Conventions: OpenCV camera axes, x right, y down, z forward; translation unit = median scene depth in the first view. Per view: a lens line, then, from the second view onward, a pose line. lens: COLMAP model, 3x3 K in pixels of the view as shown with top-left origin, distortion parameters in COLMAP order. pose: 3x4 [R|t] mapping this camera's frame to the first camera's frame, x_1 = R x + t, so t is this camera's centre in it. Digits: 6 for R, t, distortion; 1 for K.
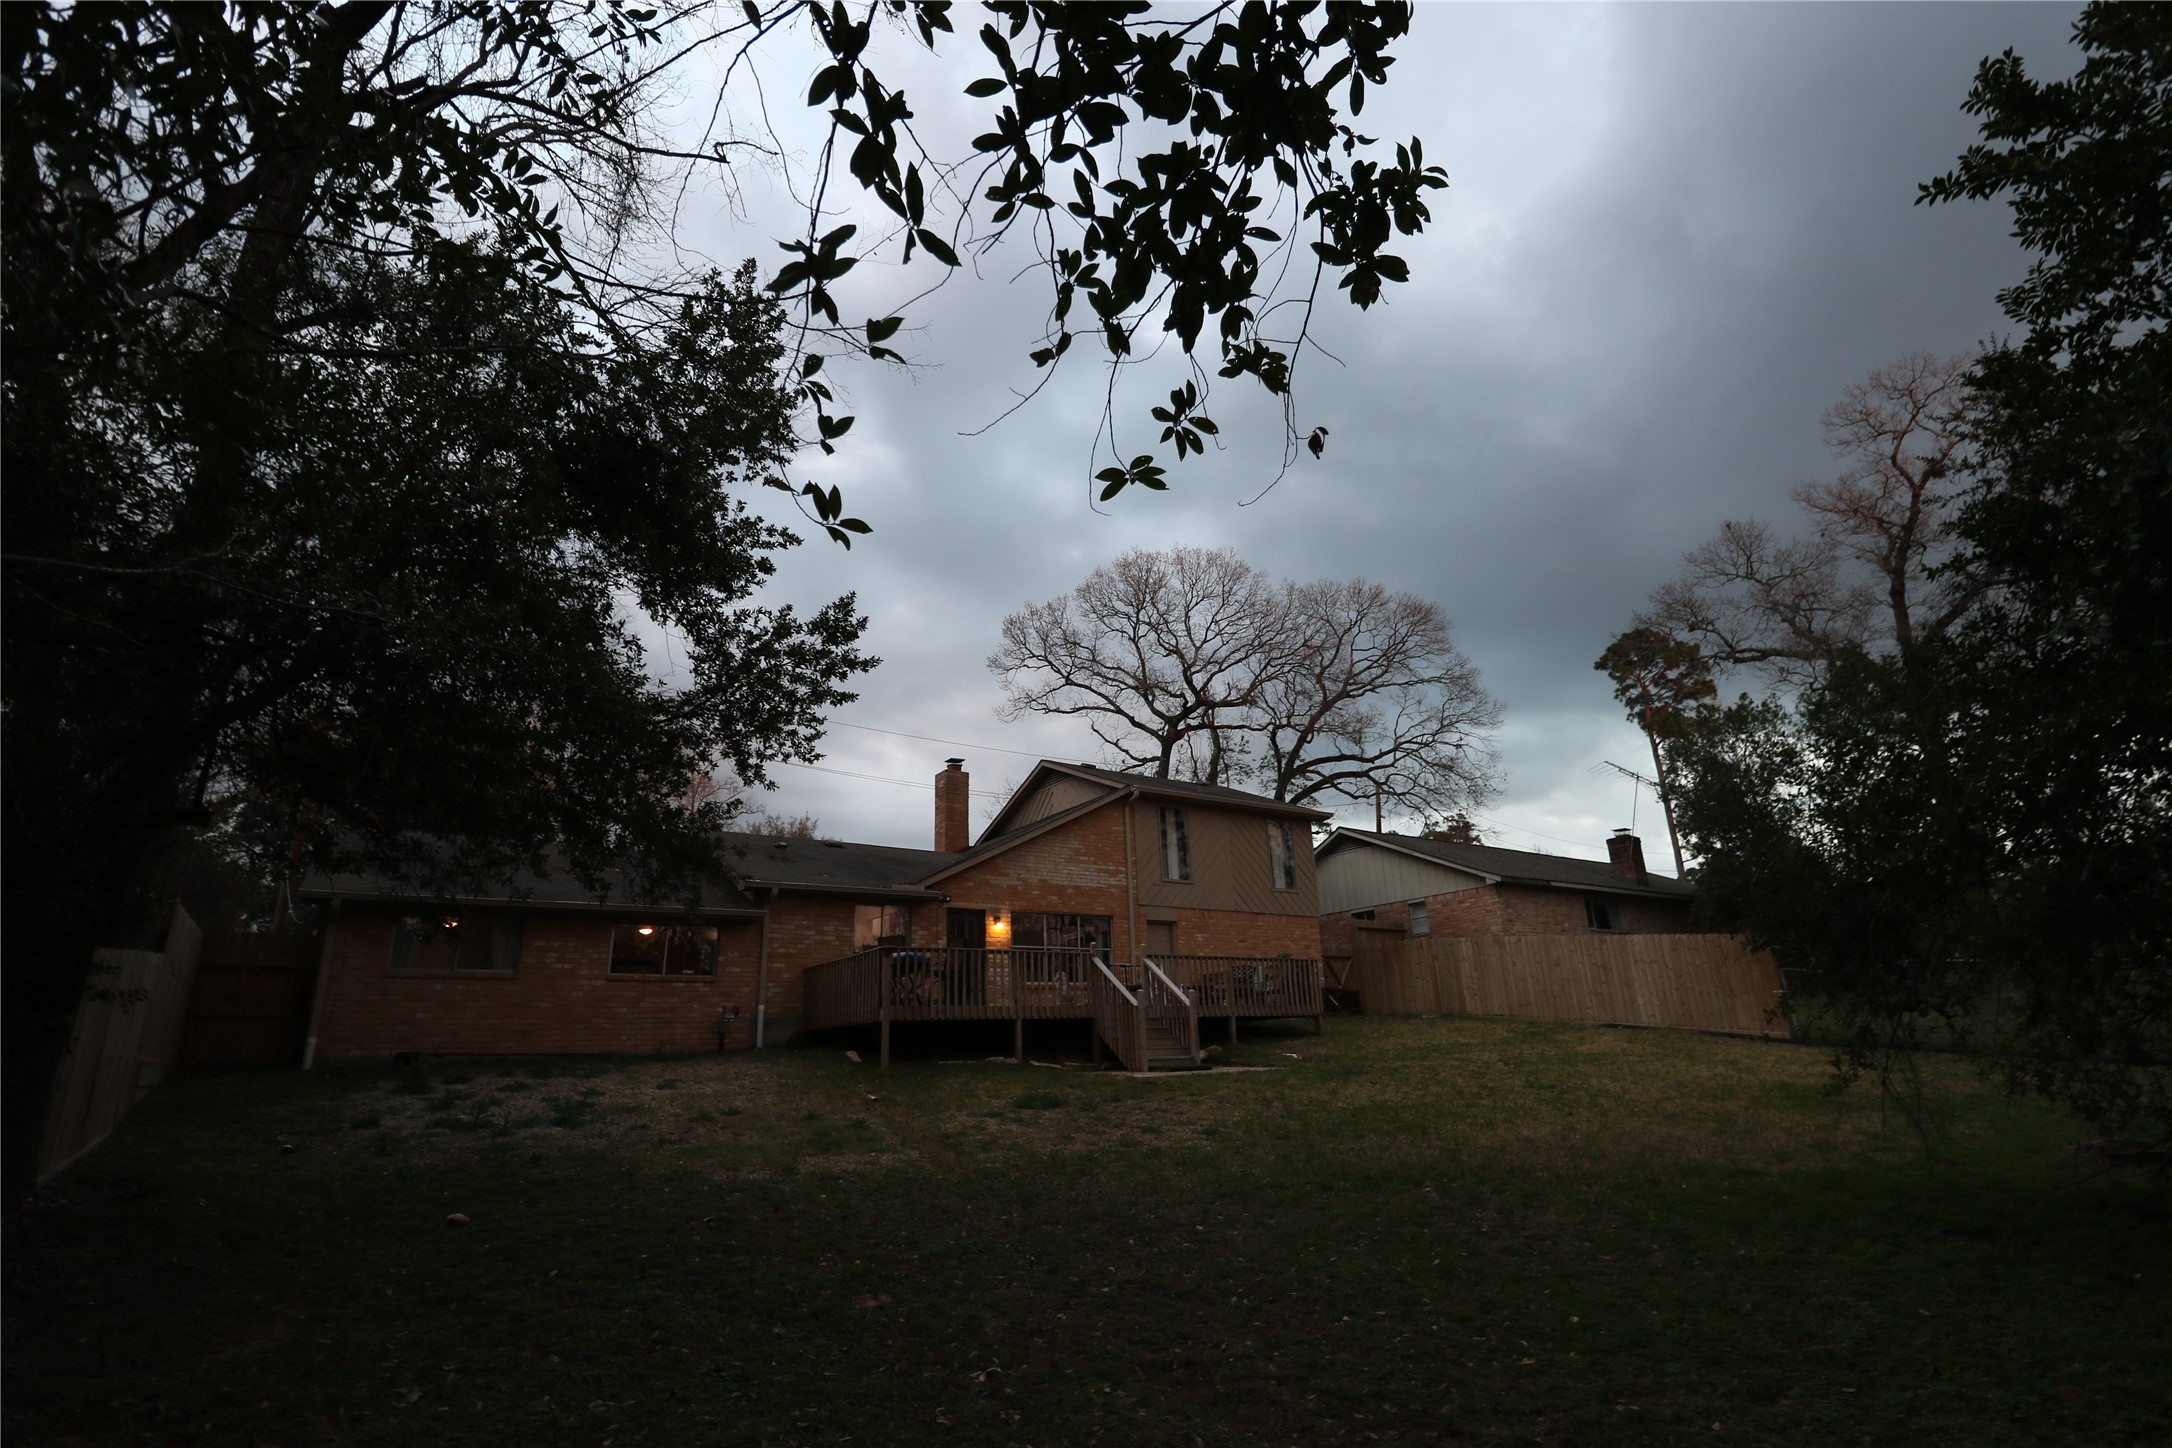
lens RADIAL K [[1014.2, 0, 1077.9], [0, 1014.2, 698.5], [0, 0, 1]] dist [0.008903, -0.019374]
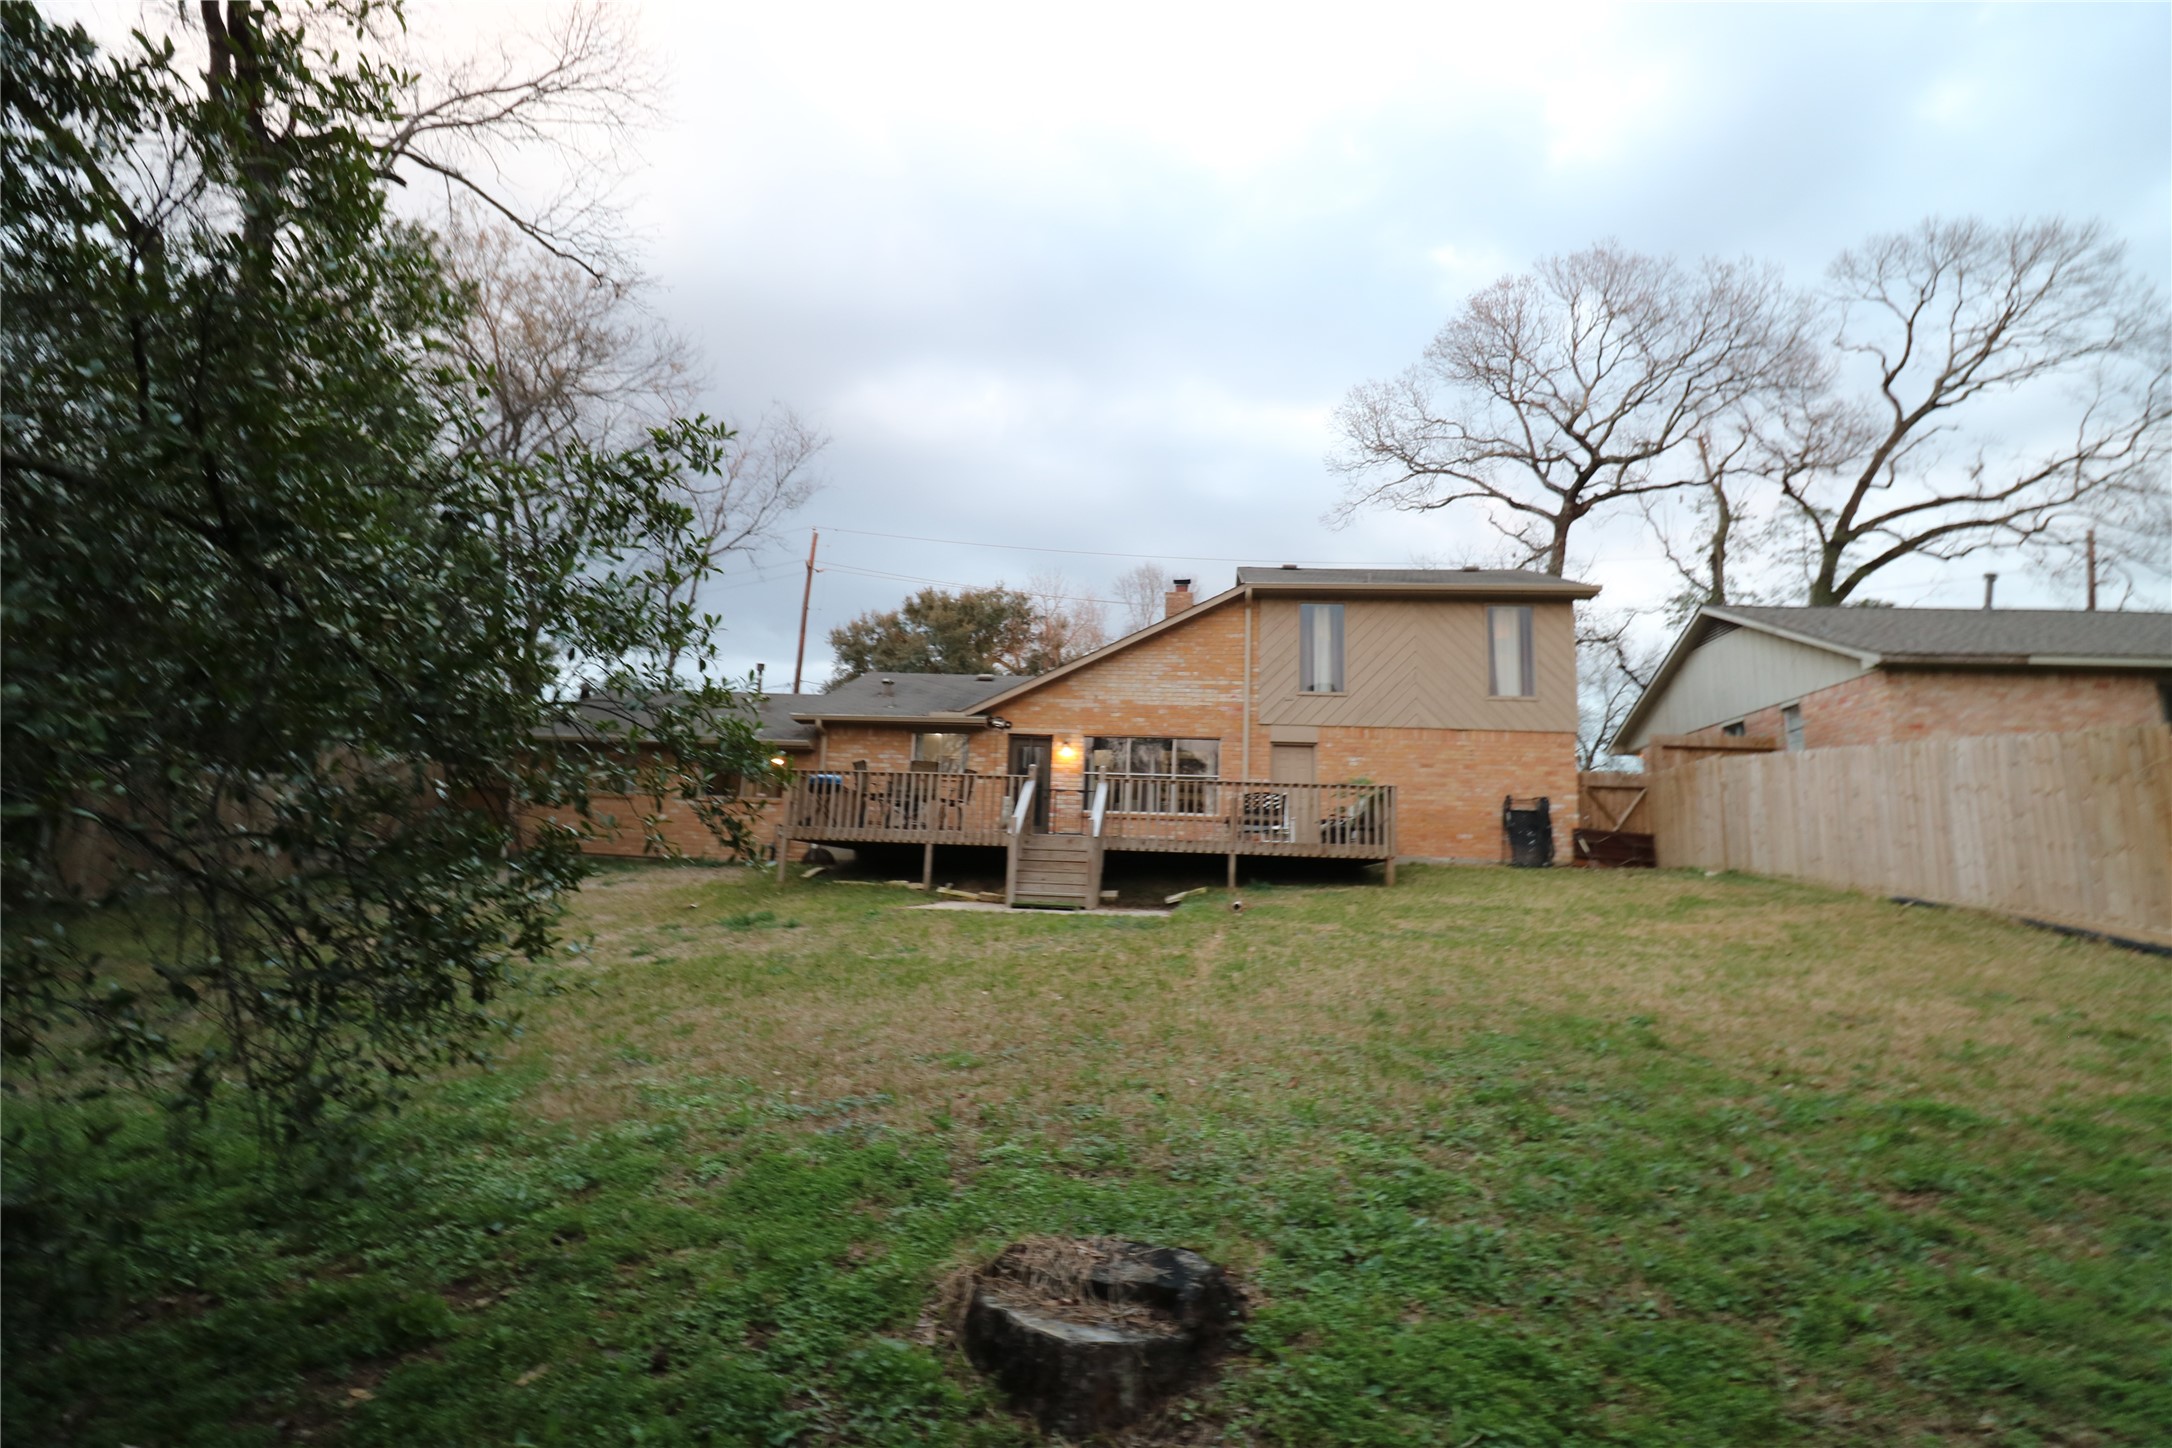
lens RADIAL K [[987.9, 0, 1086.0], [0, 987.9, 724.0], [0, 0, 1]] dist [0.001921, -0.000313]
pose [[0.781799, -0.041523, -0.622146, 0.454326], [0.146654, 0.982034, 0.118747, 0.087339], [0.606038, -0.184077, 0.773844, 0.292690]]
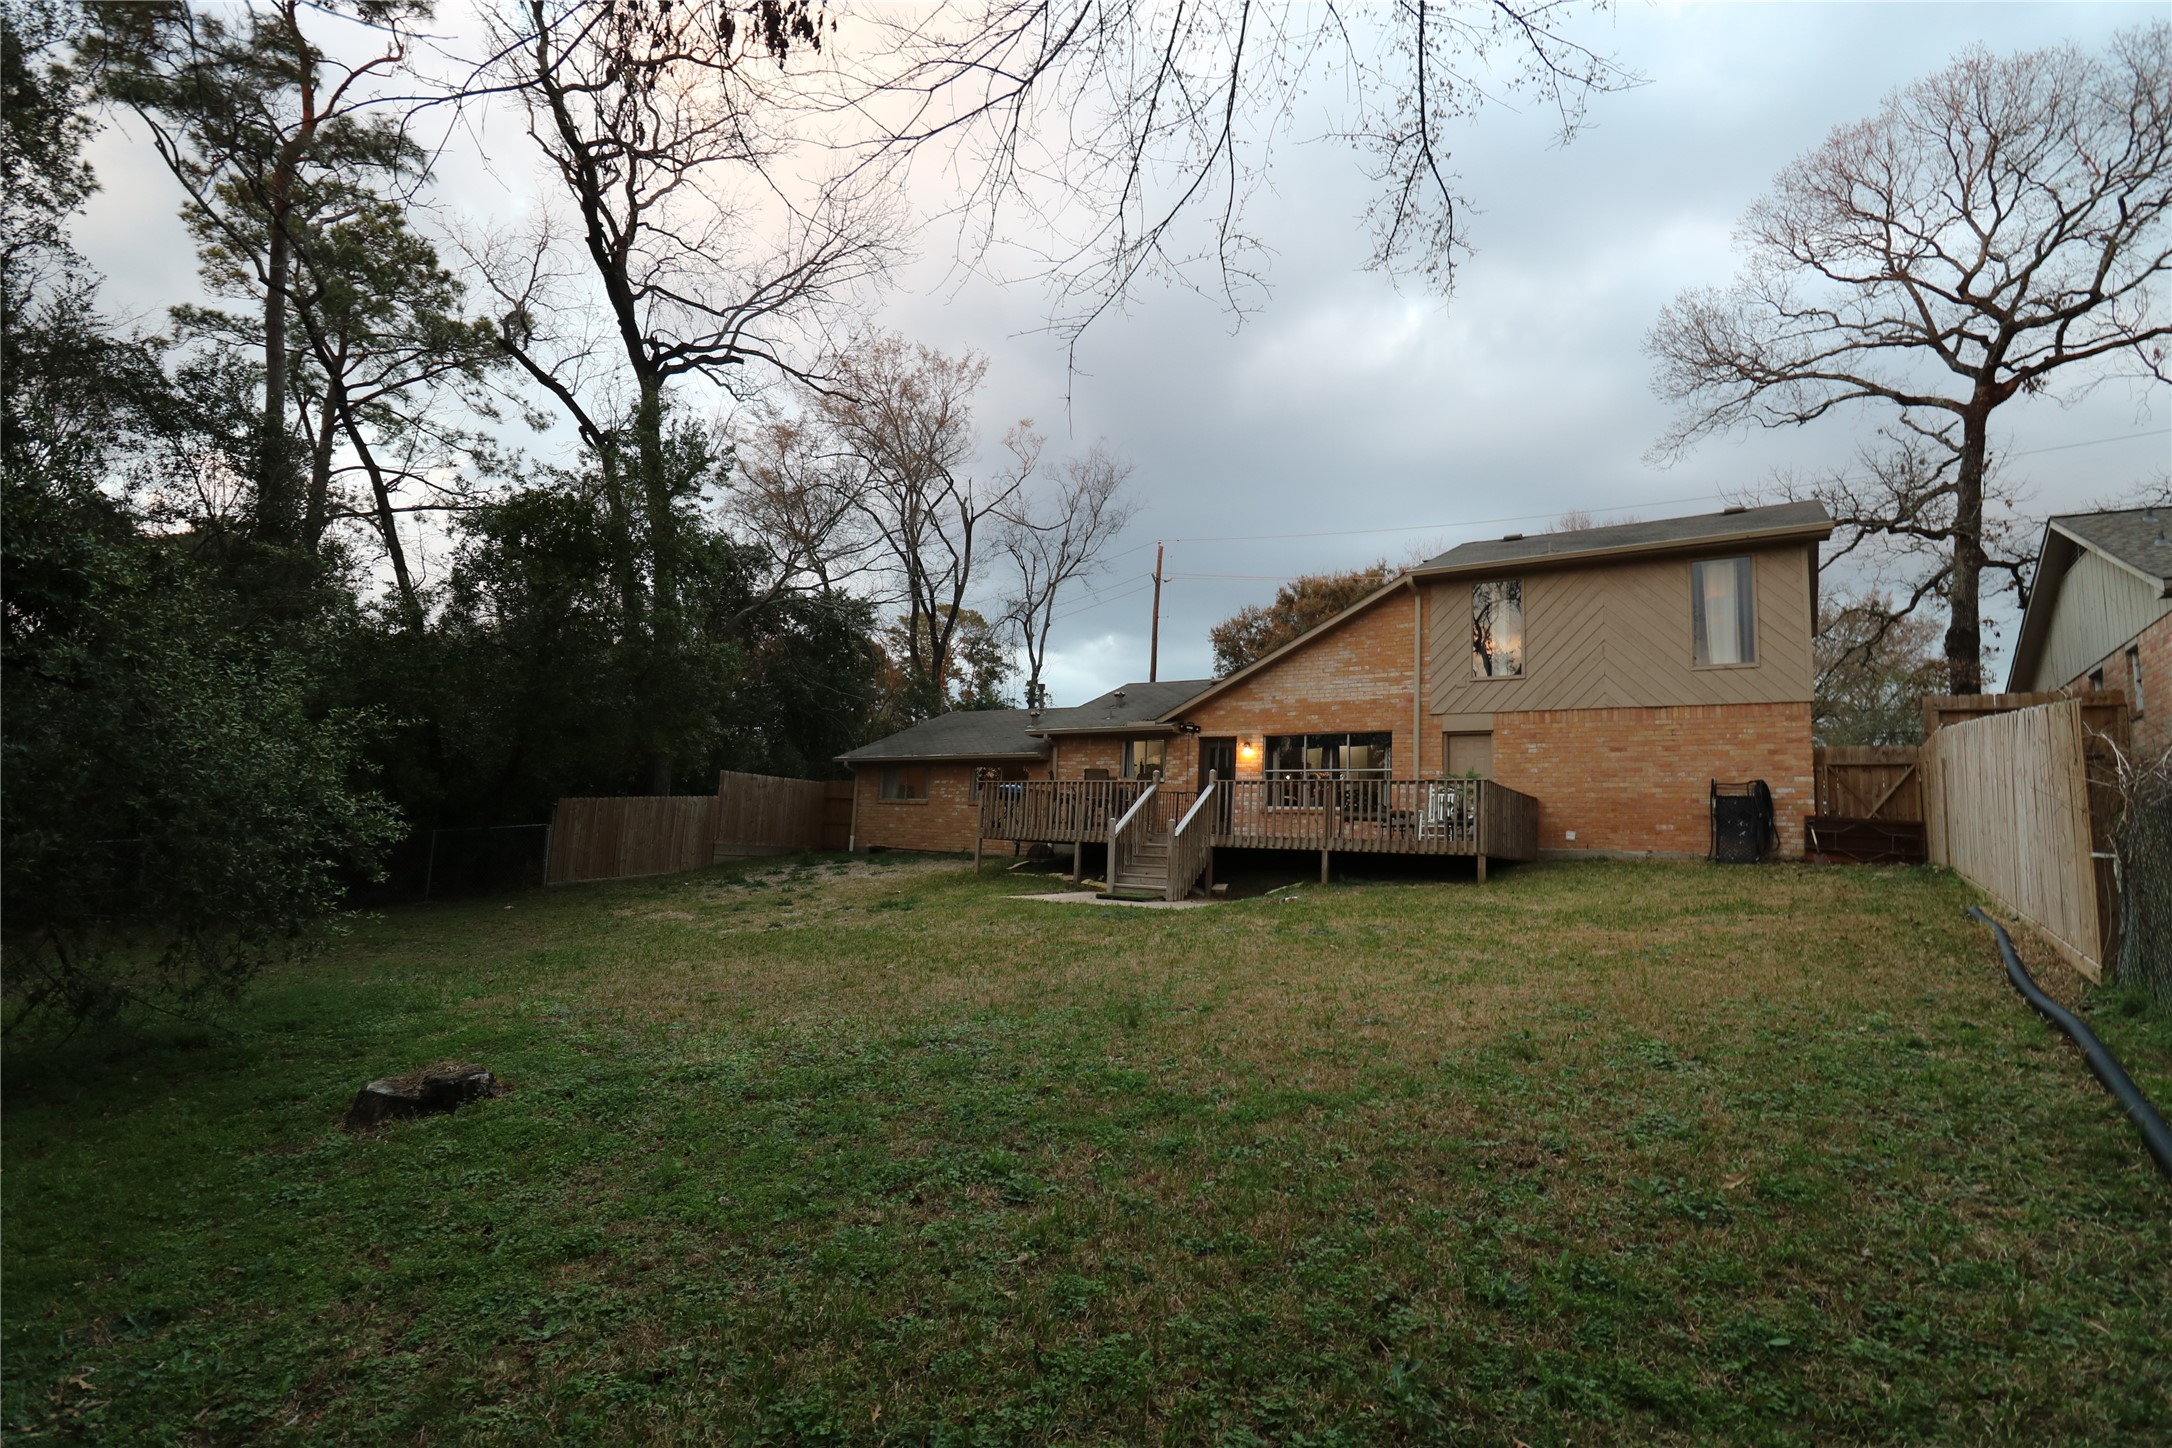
lens RADIAL K [[1014.2, 0, 1077.9], [0, 1014.2, 698.5], [0, 0, 1]] dist [0.008903, -0.019374]
pose [[0.392901, -0.091529, -0.915014, 0.694564], [0.253018, 0.967389, 0.011877, 0.111140], [0.884087, -0.236181, 0.403247, 0.432264]]
